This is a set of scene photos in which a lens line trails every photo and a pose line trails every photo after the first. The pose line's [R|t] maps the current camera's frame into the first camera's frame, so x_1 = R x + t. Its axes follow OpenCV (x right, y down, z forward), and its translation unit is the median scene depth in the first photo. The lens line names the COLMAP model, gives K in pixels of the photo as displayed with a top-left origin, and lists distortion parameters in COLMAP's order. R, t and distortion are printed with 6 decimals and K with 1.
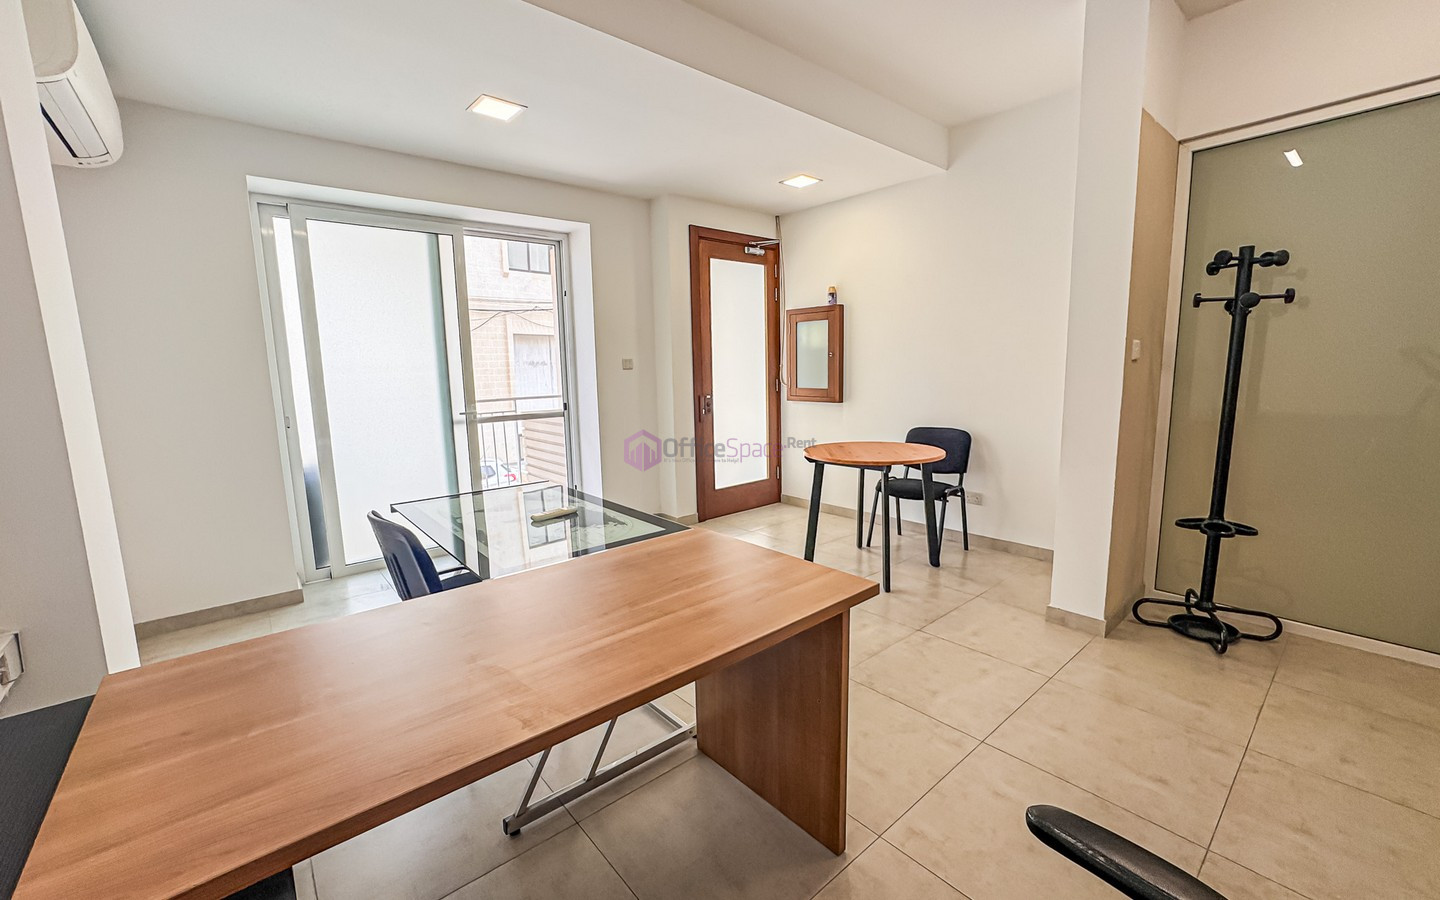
lens RADIAL K [[579.8, 0, 709.2], [0, 579.8, 442.2], [0, 0, 1]] dist [-0.019928, 0.009557]
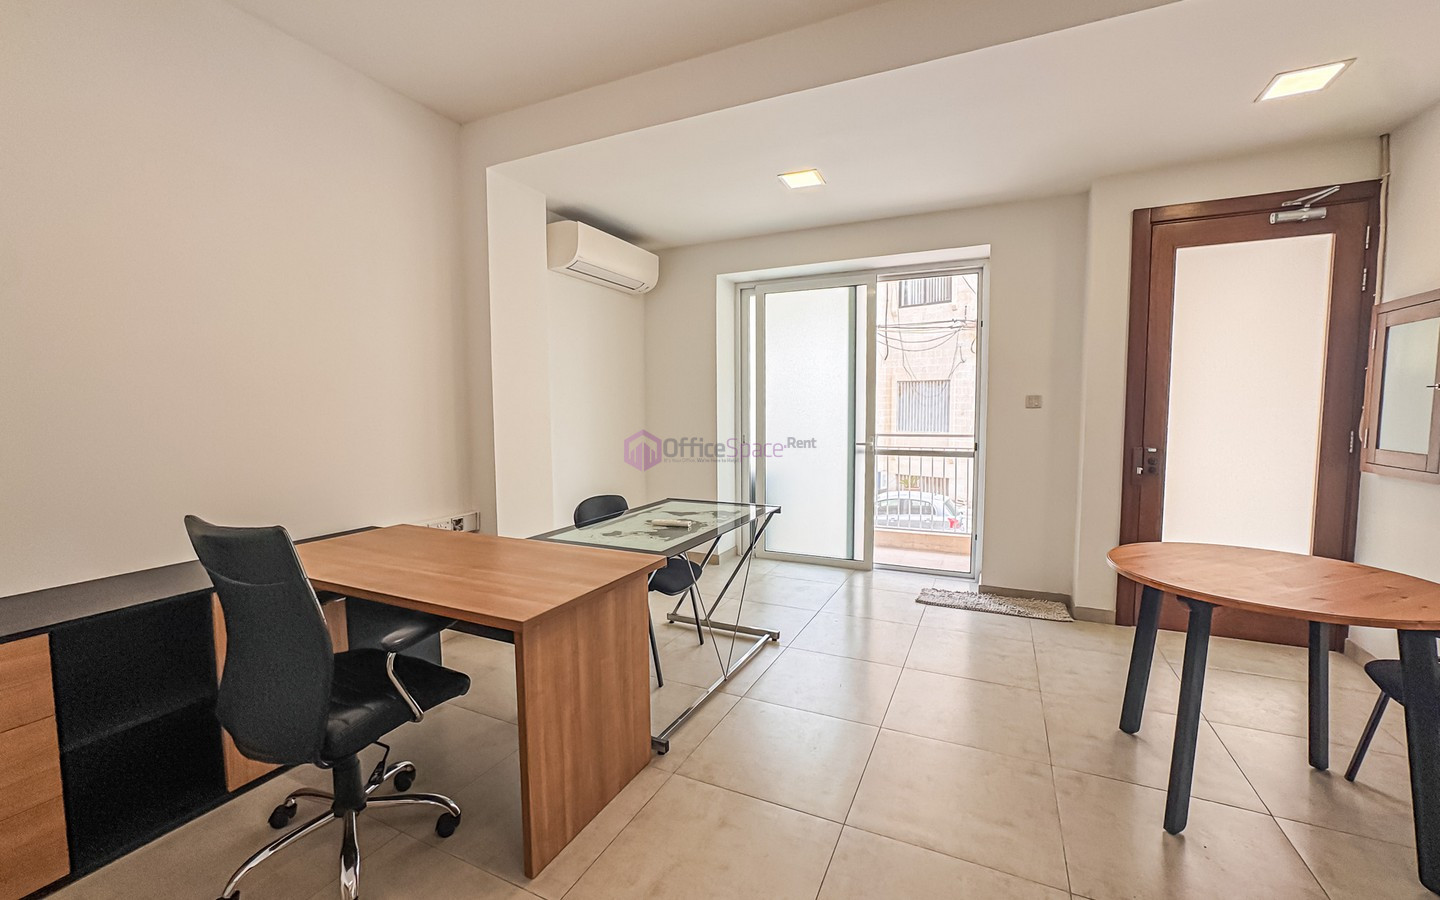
lens RADIAL K [[579.8, 0, 729.4], [0, 579.8, 453.8], [0, 0, 1]] dist [-0.019928, 0.009557]
pose [[0.429051, 0.093907, -0.898385, 0.411634], [-0.125812, 0.991099, 0.043512, -0.042293], [0.894475, 0.094359, 0.437047, 0.263489]]
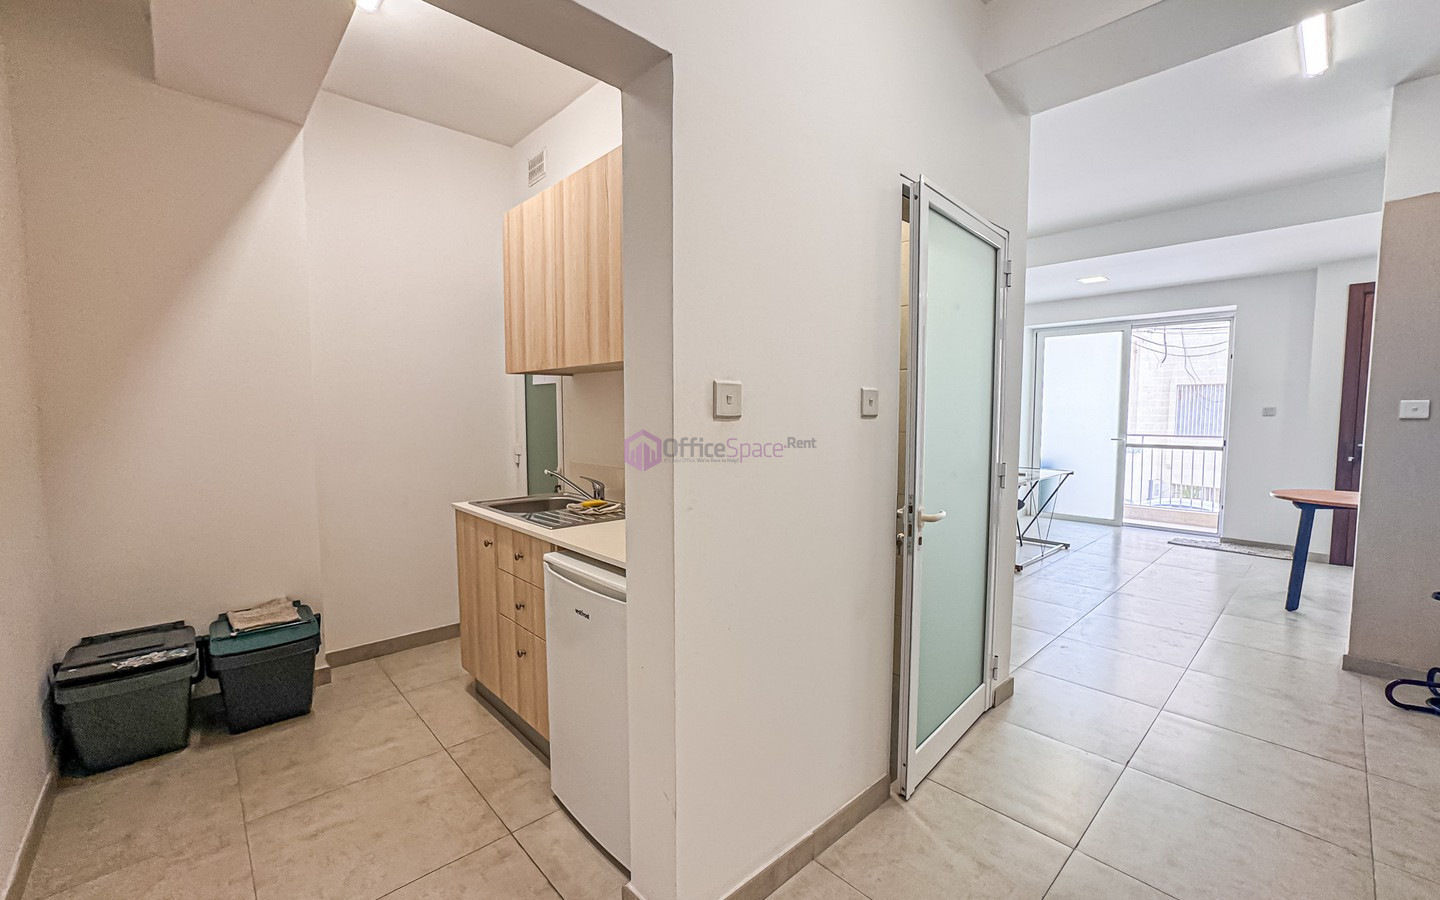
lens RADIAL K [[579.8, 0, 728.7], [0, 579.8, 451.5], [0, 0, 1]] dist [-0.019928, 0.009557]
pose [[0.055942, 0.090512, -0.994323, 0.974202], [-0.134425, 0.987498, 0.082328, -0.000673], [0.989343, 0.129056, 0.067410, -0.170622]]
